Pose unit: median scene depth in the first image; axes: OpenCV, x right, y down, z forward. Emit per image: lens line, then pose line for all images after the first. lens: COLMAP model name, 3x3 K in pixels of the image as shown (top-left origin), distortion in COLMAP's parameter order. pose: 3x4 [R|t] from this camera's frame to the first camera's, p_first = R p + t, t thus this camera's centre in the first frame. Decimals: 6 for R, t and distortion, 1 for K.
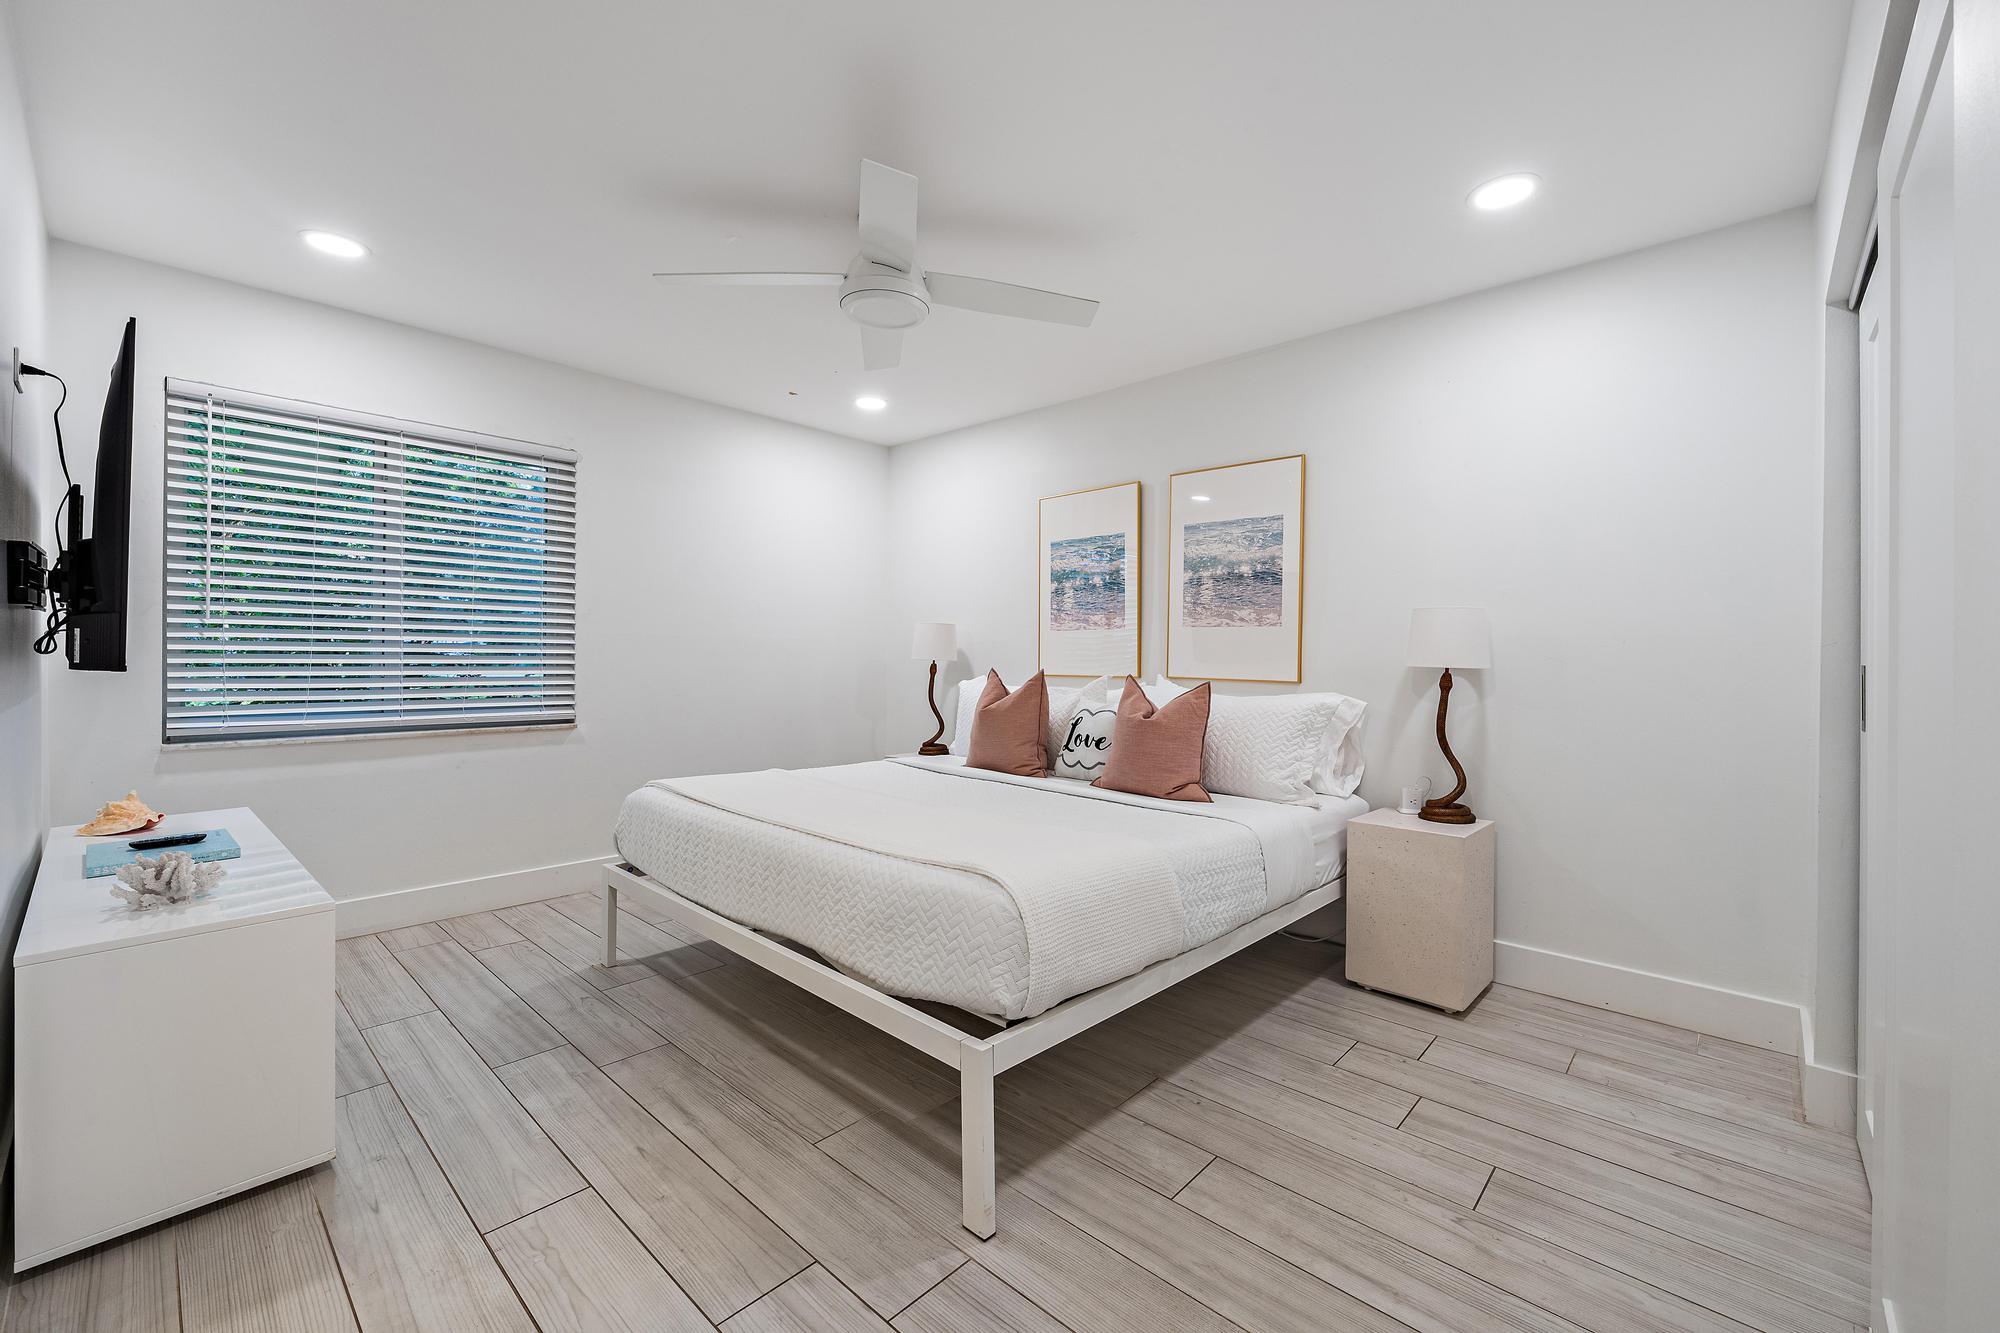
lens RADIAL K [[824.4, 0, 992.2], [0, 824.4, 655.5], [0, 0, 1]] dist [-0.000386, -0.000095]
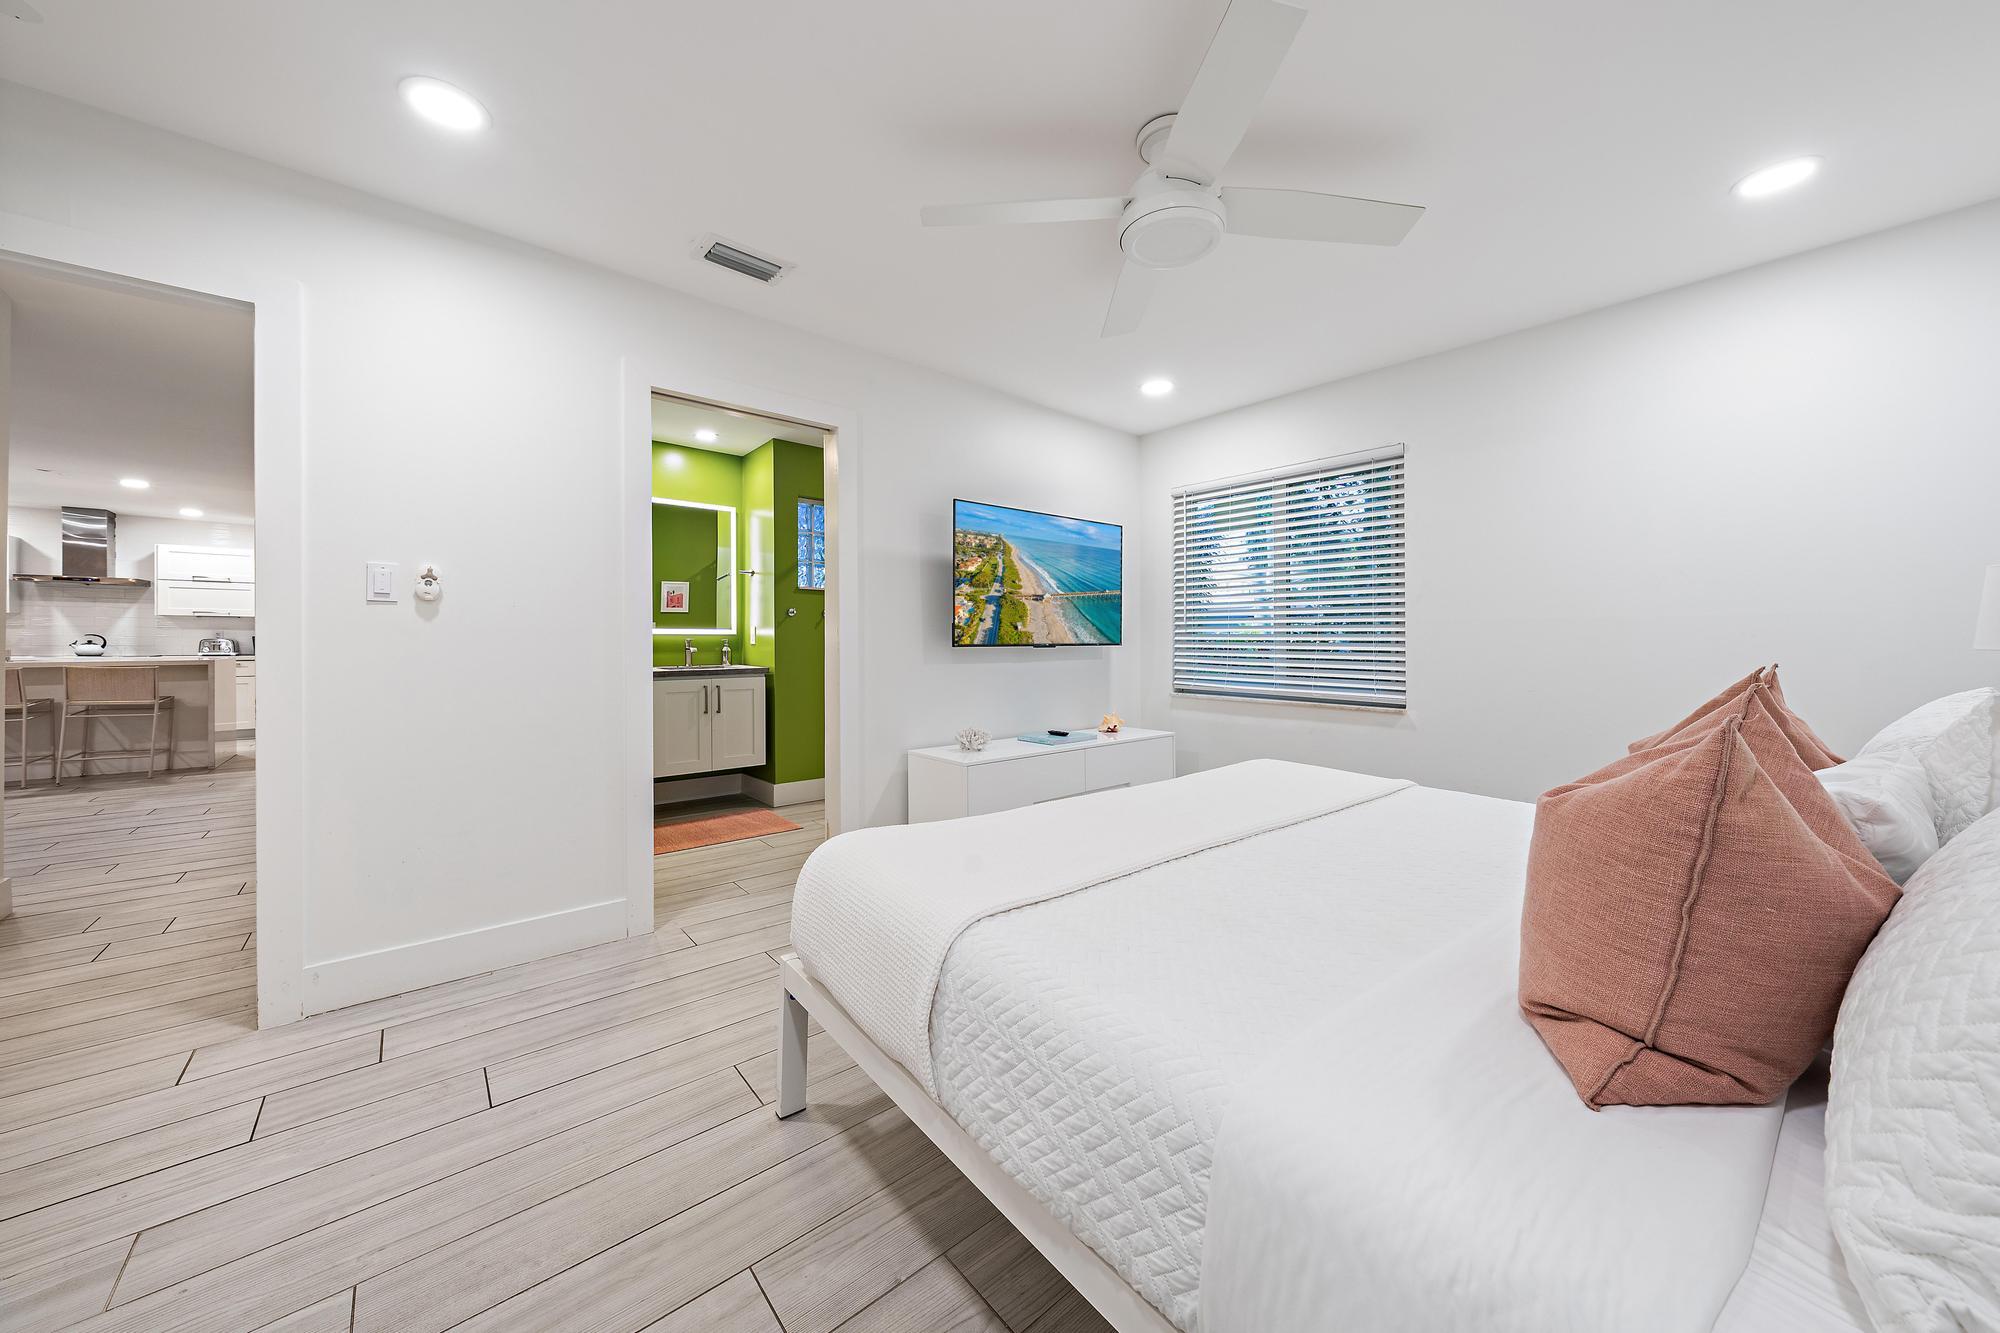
lens RADIAL K [[696.4, 0, 1010.8], [0, 696.4, 638.4], [0, 0, 1]] dist [0.002406, 0.000198]
pose [[-0.113626, -0.008810, -0.993485, 0.847462], [-0.001936, 0.999961, -0.008646, 0.005351], [0.993522, 0.000941, -0.113639, 1.247964]]
